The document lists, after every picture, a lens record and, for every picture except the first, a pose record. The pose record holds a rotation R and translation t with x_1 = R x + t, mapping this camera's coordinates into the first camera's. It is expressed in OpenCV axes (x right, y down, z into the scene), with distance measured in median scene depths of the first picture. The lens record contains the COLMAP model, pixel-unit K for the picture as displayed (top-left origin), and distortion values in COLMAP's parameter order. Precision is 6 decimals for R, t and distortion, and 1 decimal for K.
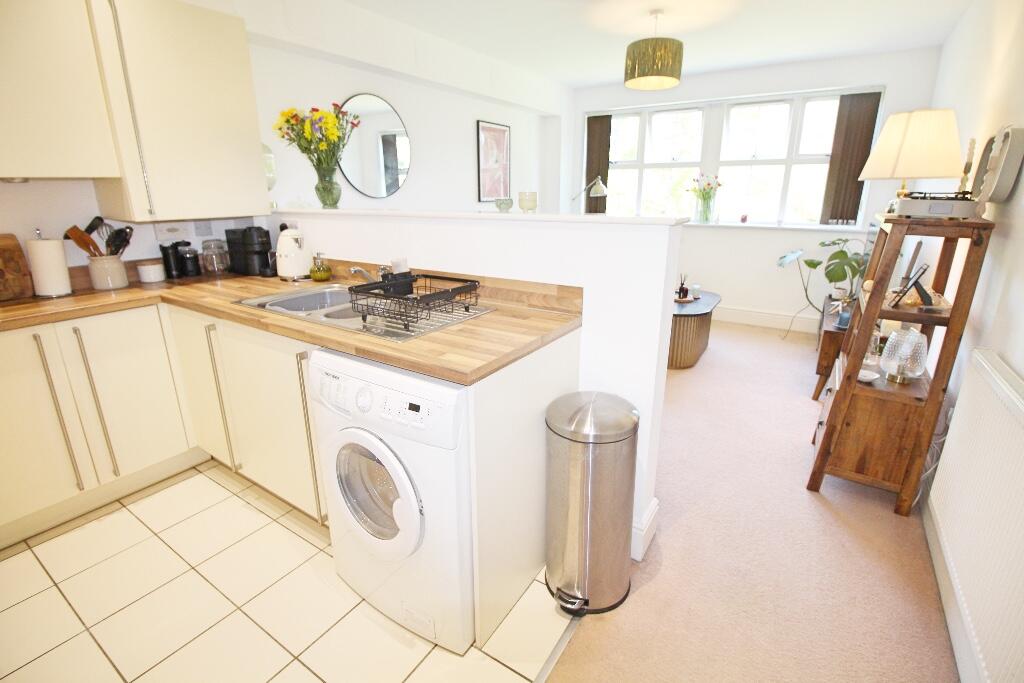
lens RADIAL K [[469.9, 0, 511.6], [0, 469.9, 330.0], [0, 0, 1]] dist [-0.028643, -0.000059]
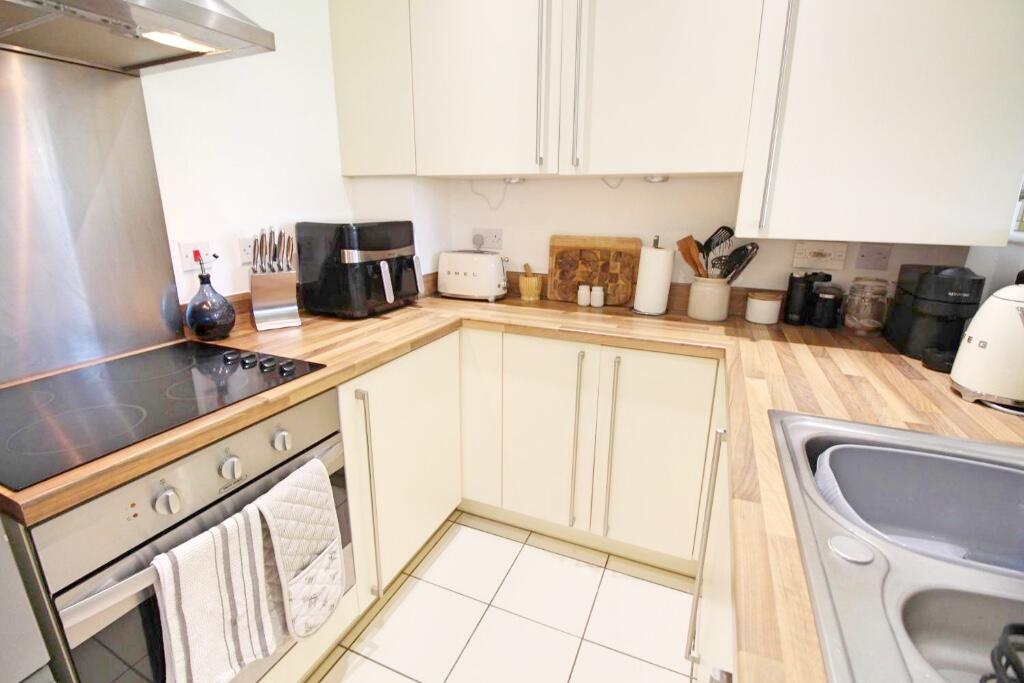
lens RADIAL K [[490.6, 0, 512.0], [0, 490.6, 341.5], [0, 0, 1]] dist [-0.000323, -0.000101]
pose [[0.181785, 0.279939, -0.942650, -0.130500], [-0.284773, 0.932530, 0.222017, -0.141710], [0.941201, 0.228081, 0.249239, 0.480289]]
